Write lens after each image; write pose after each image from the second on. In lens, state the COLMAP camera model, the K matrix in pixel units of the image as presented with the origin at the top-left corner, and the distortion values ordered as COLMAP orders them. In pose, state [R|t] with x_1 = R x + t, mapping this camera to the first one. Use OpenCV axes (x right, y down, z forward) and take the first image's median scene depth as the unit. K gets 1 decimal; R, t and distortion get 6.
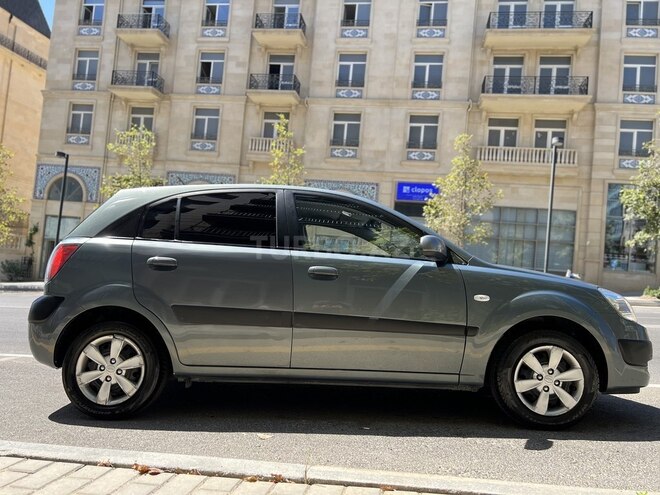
lens RADIAL K [[498.2, 0, 328.5], [0, 498.2, 244.9], [0, 0, 1]] dist [0.050508, -0.059087]
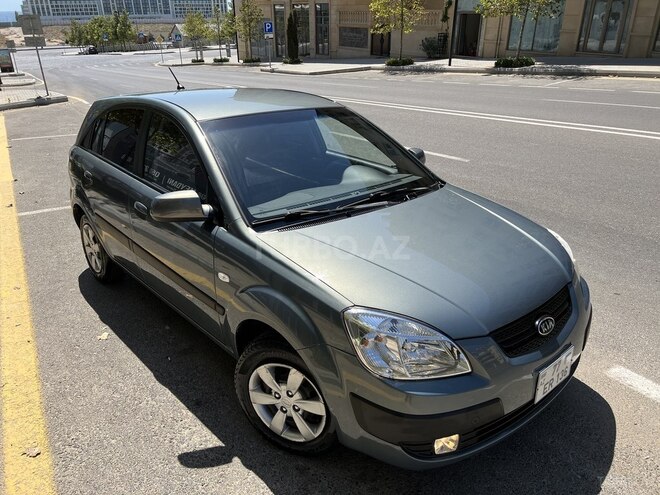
lens RADIAL K [[498.2, 0, 334.1], [0, 498.2, 249.1], [0, 0, 1]] dist [0.050508, -0.059087]
pose [[0.664963, 0.241353, -0.706804, 0.099543], [0.108818, 0.904942, 0.411387, -0.024506], [0.738906, -0.350470, 0.575490, 0.071409]]
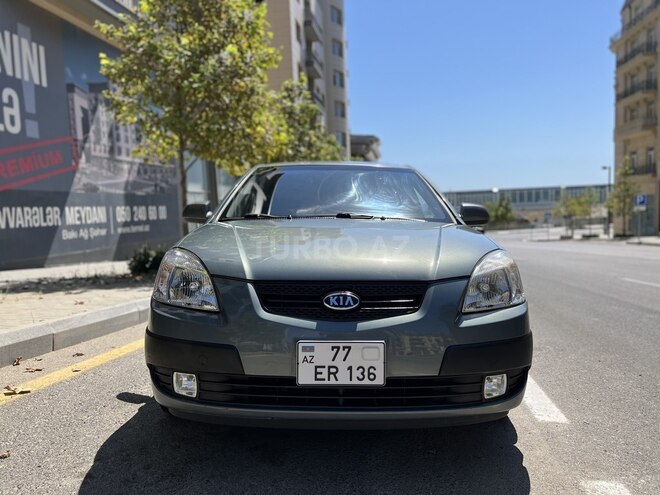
lens RADIAL K [[498.2, 0, 332.9], [0, 498.2, 248.9], [0, 0, 1]] dist [0.050508, -0.059087]
pose [[0.006399, -0.003638, -0.999973, 0.132939], [0.102781, 0.994700, -0.002961, 0.012025], [0.994683, -0.102759, 0.006739, 0.130793]]
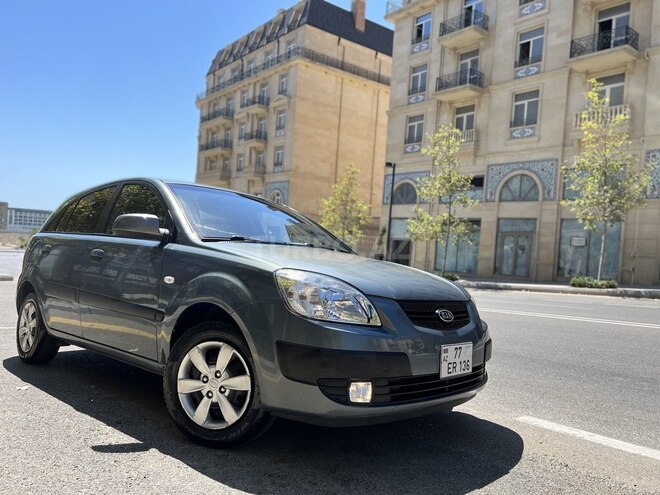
lens RADIAL K [[498.2, 0, 331.6], [0, 498.2, 247.4], [0, 0, 1]] dist [0.050508, -0.059087]
pose [[0.736827, -0.029175, -0.675452, 0.114824], [0.037374, 0.999298, -0.002393, 0.006308], [0.675048, -0.023481, 0.737400, 0.056135]]
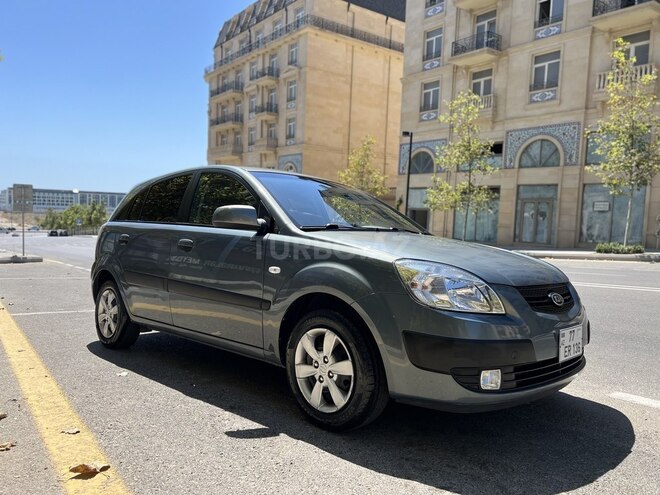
lens RADIAL K [[498.2, 0, 328.2], [0, 498.2, 244.7], [0, 0, 1]] dist [0.050508, -0.059087]
pose [[0.718150, -0.013581, -0.695756, 0.103097], [0.066152, 0.996614, 0.048827, 0.002400], [0.692737, -0.081090, 0.716617, 0.044047]]
